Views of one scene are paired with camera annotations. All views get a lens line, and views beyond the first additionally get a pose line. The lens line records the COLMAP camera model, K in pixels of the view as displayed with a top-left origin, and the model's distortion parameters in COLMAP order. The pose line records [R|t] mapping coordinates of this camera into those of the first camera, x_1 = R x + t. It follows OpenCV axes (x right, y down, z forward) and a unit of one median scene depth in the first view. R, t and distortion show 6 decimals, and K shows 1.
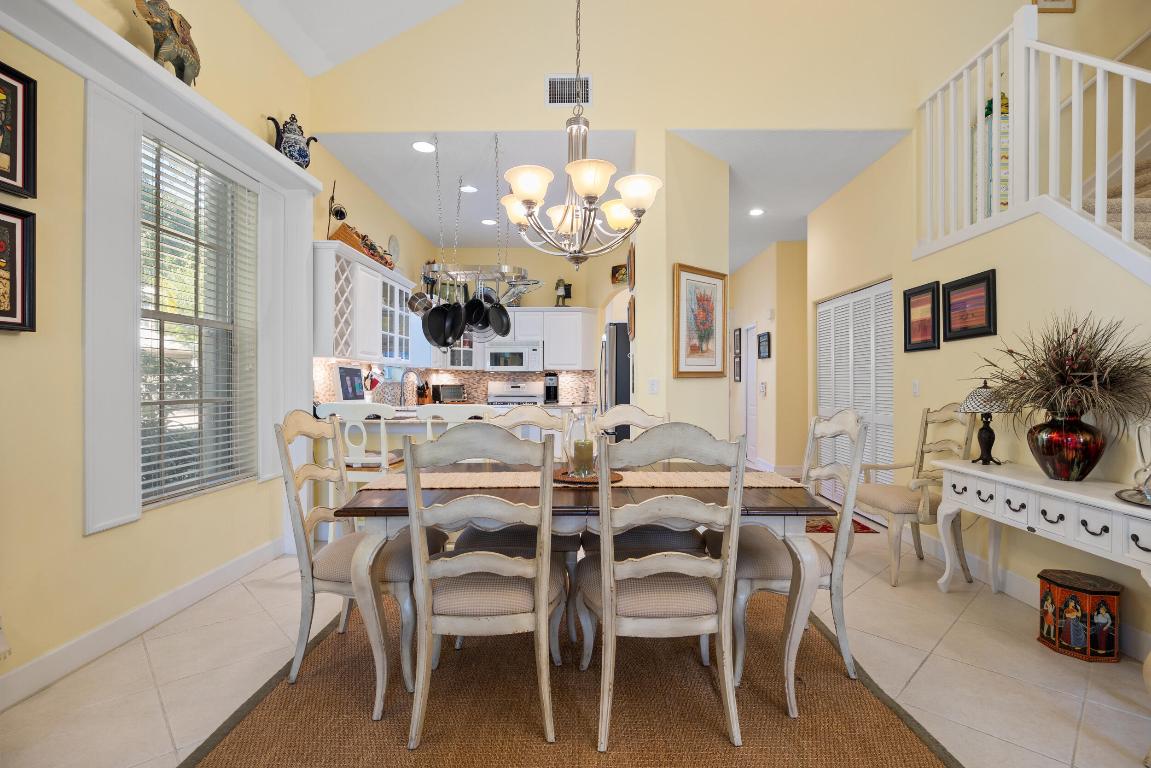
lens RADIAL K [[542.9, 0, 577.5], [0, 542.9, 380.7], [0, 0, 1]] dist [-0.010977, 0.000081]
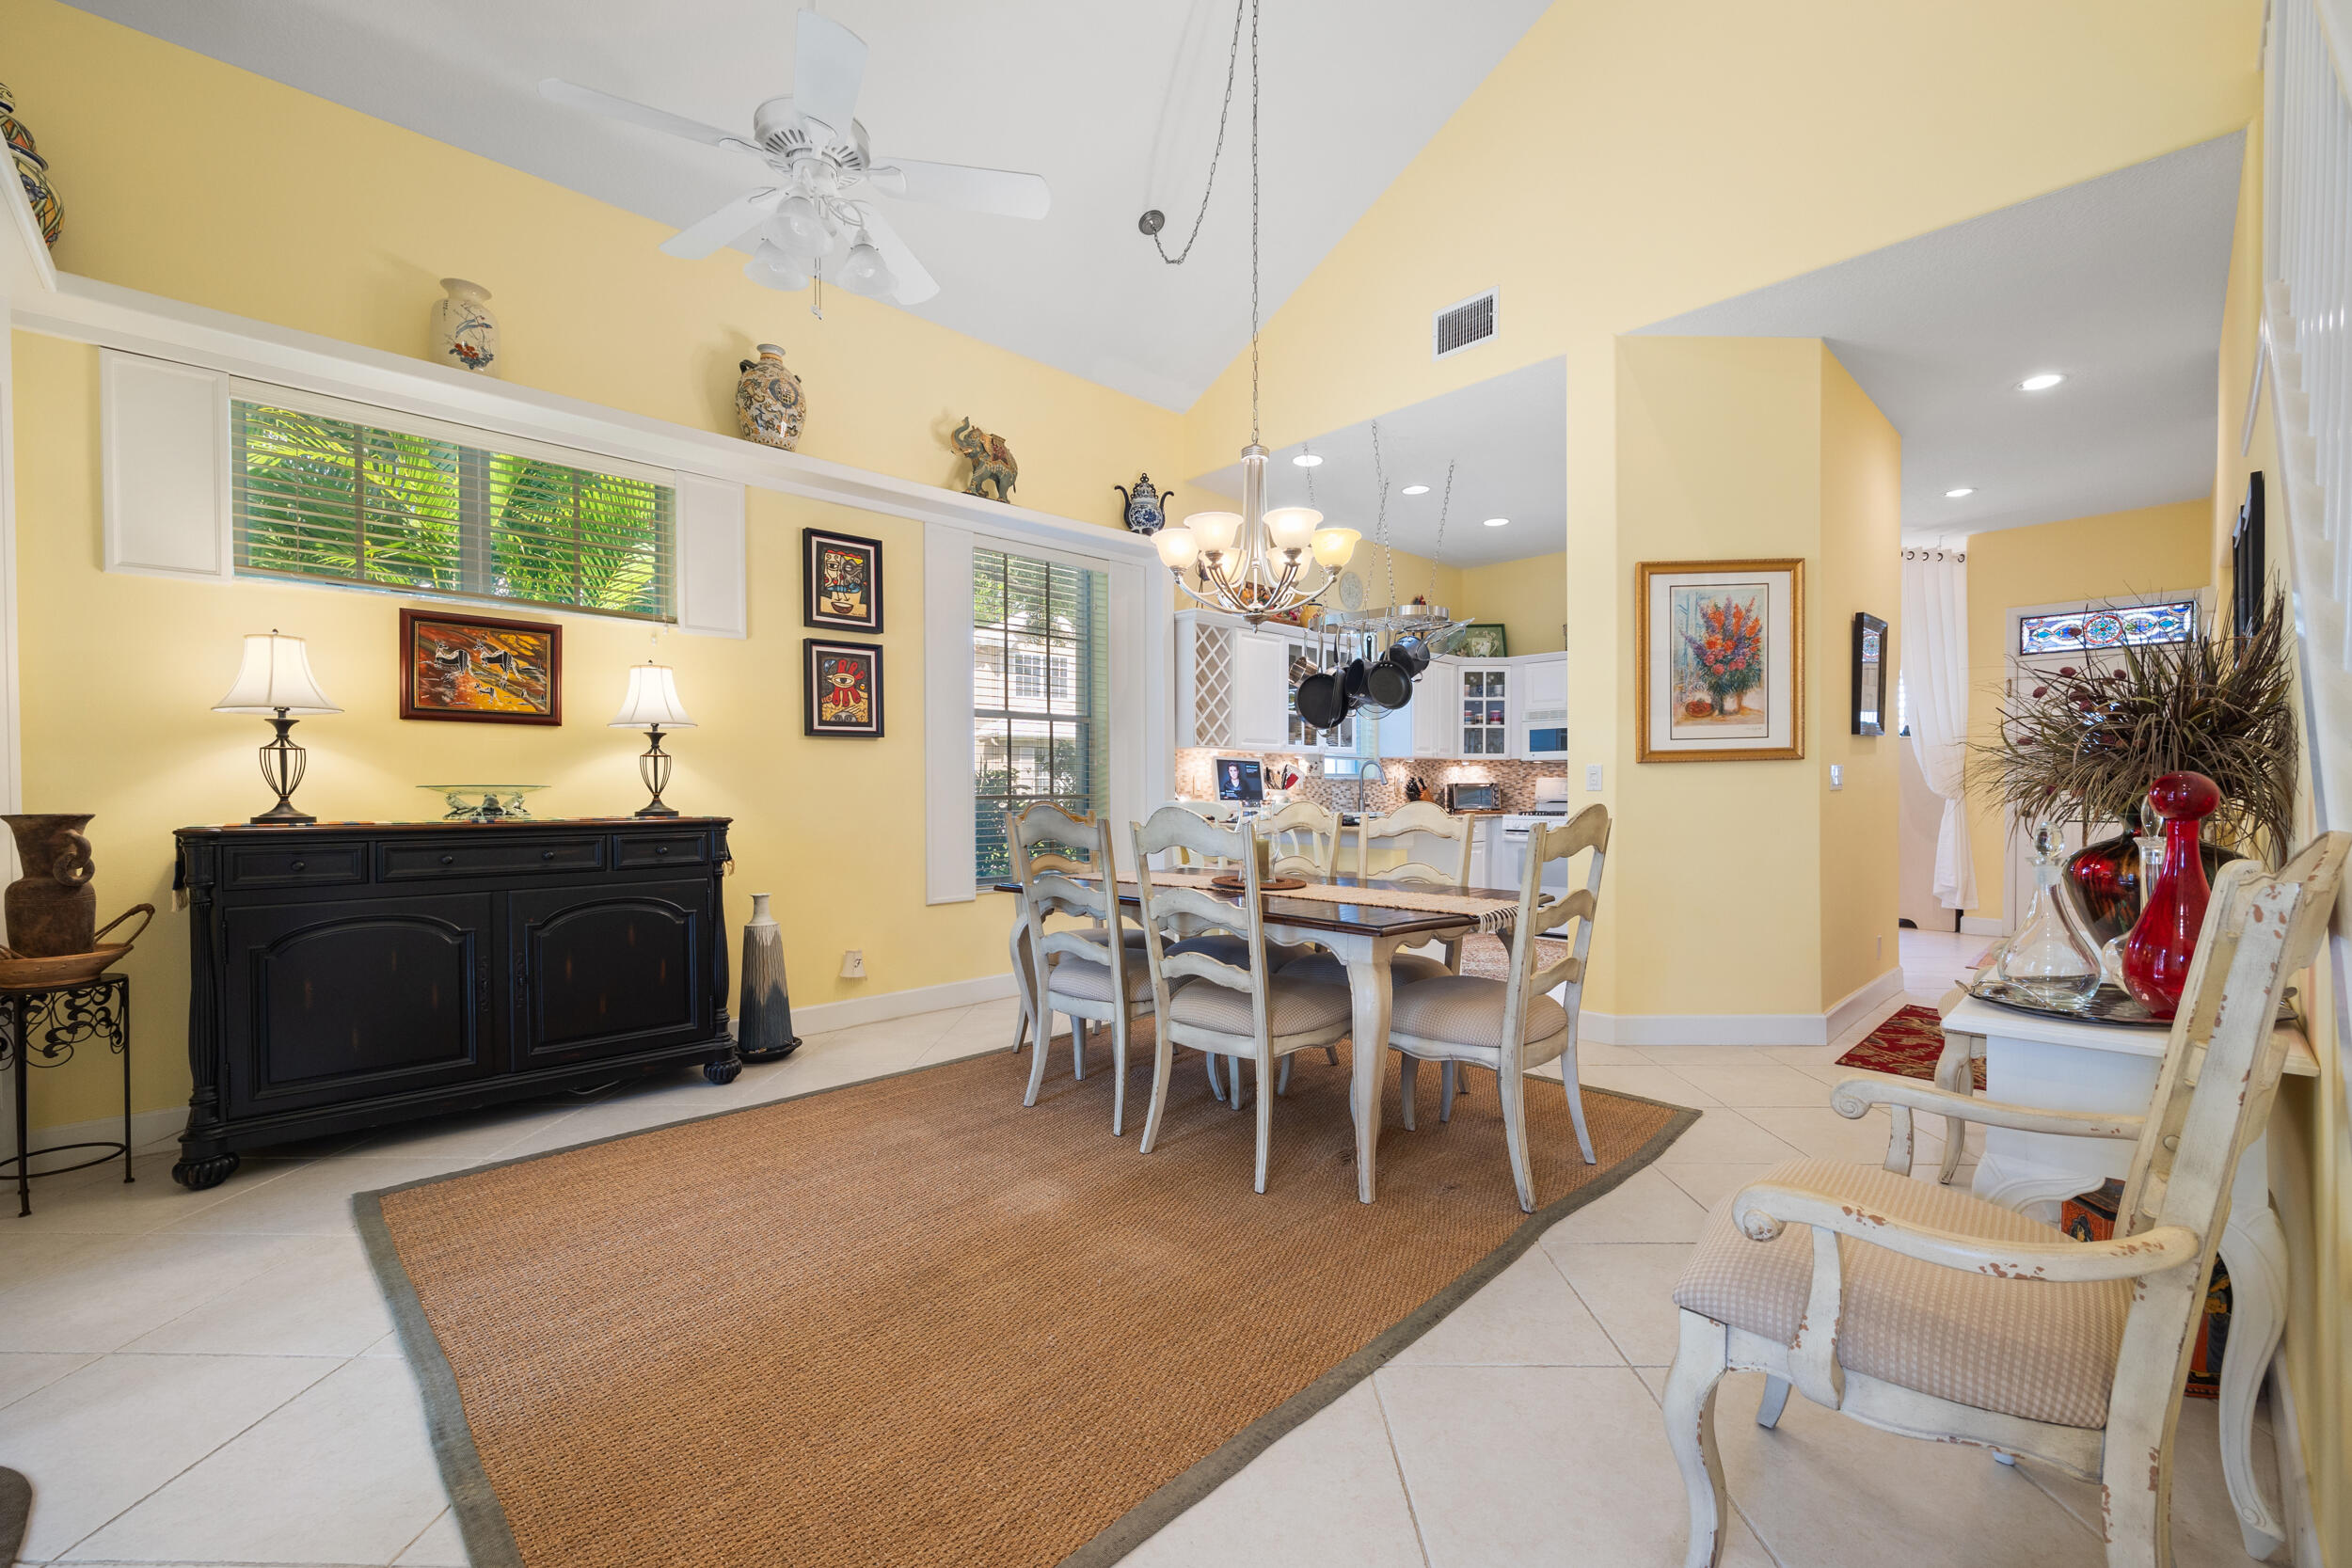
lens RADIAL K [[952.4, 0, 1181.0], [0, 952.4, 800.0], [0, 0, 1]] dist [-0.002205, -0.000125]
pose [[0.709773, 0.002847, -0.704425, 0.596855], [0.008057, 0.999894, 0.012159, 0.019786], [0.704384, -0.014306, 0.709675, -0.064453]]
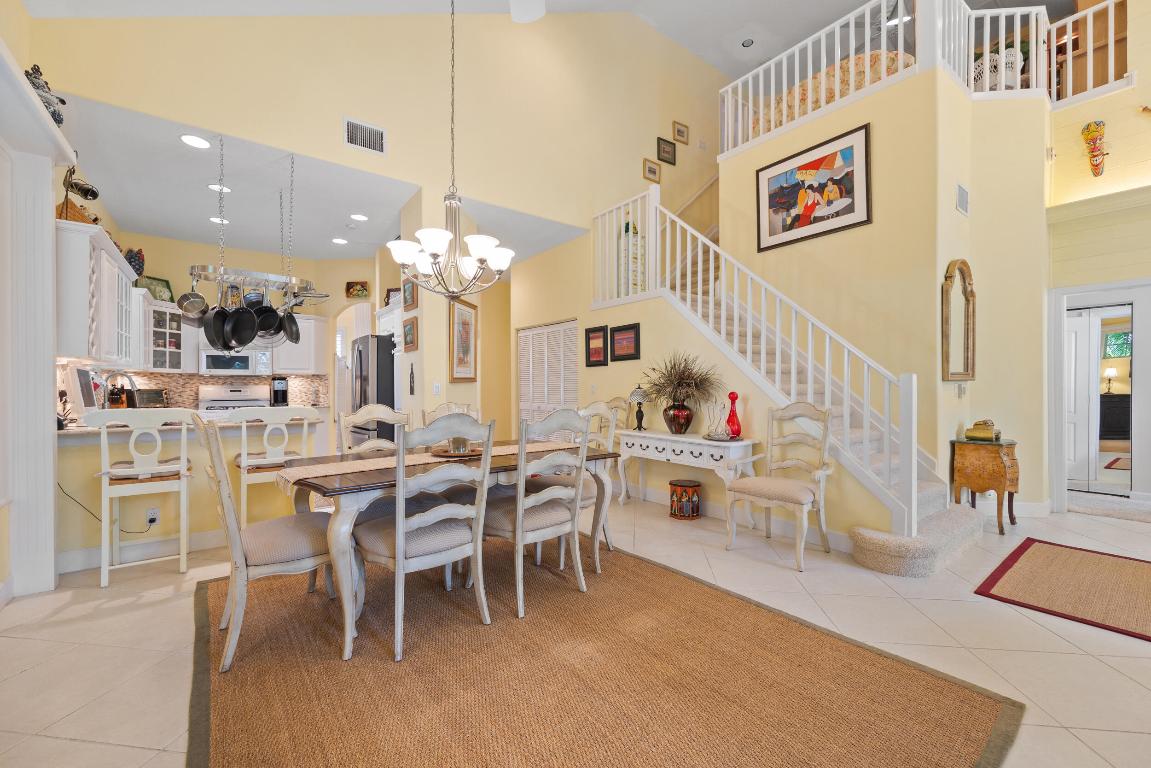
lens RADIAL K [[470.0, 0, 575.5], [0, 470.0, 384.0], [0, 0, 1]] dist [0.000834, -0.000052]
pose [[0.780940, 0.000322, 0.624606, -0.324208], [0.000317, 1.000000, -0.000912, -0.000231], [-0.624606, 0.000910, 0.780940, -0.085037]]
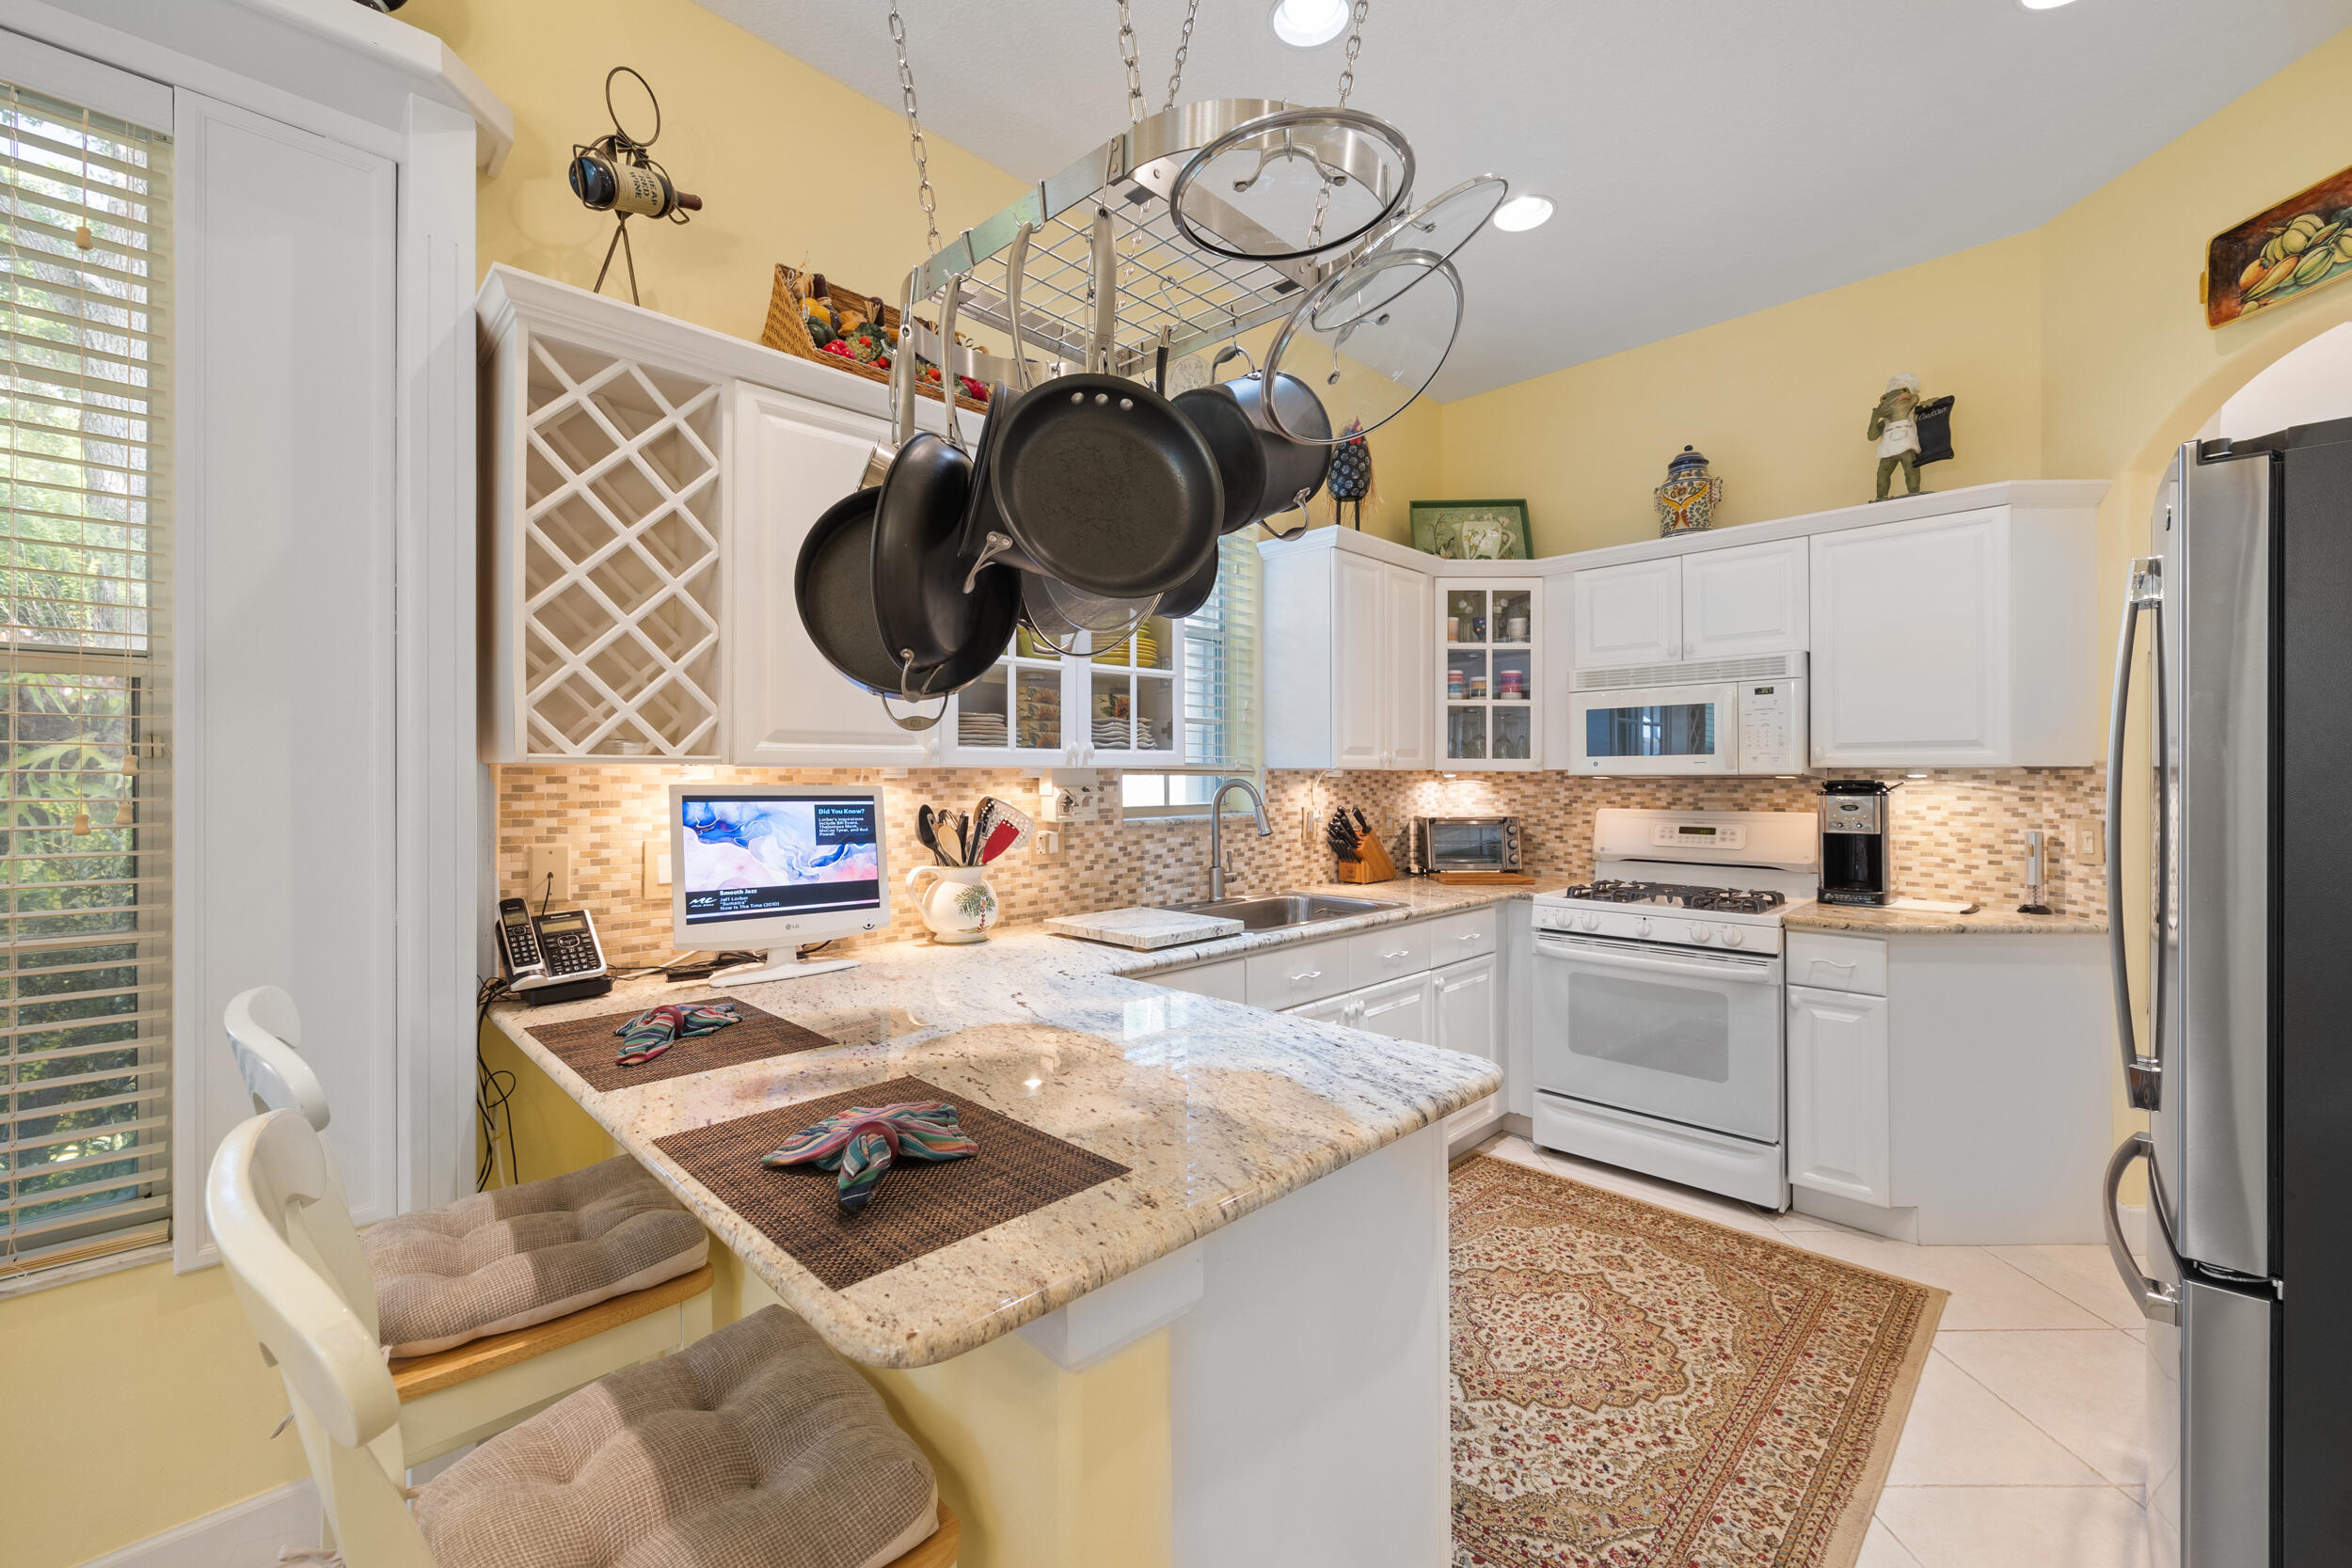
lens RADIAL K [[951.2, 0, 1180.3], [0, 951.2, 772.9], [0, 0, 1]] dist [-0.001903, -0.000152]
pose [[0.724066, -0.006153, -0.689703, 0.054992], [0.008589, 0.999963, 0.000096, -0.039331], [0.689677, -0.005994, 0.724092, 0.932960]]
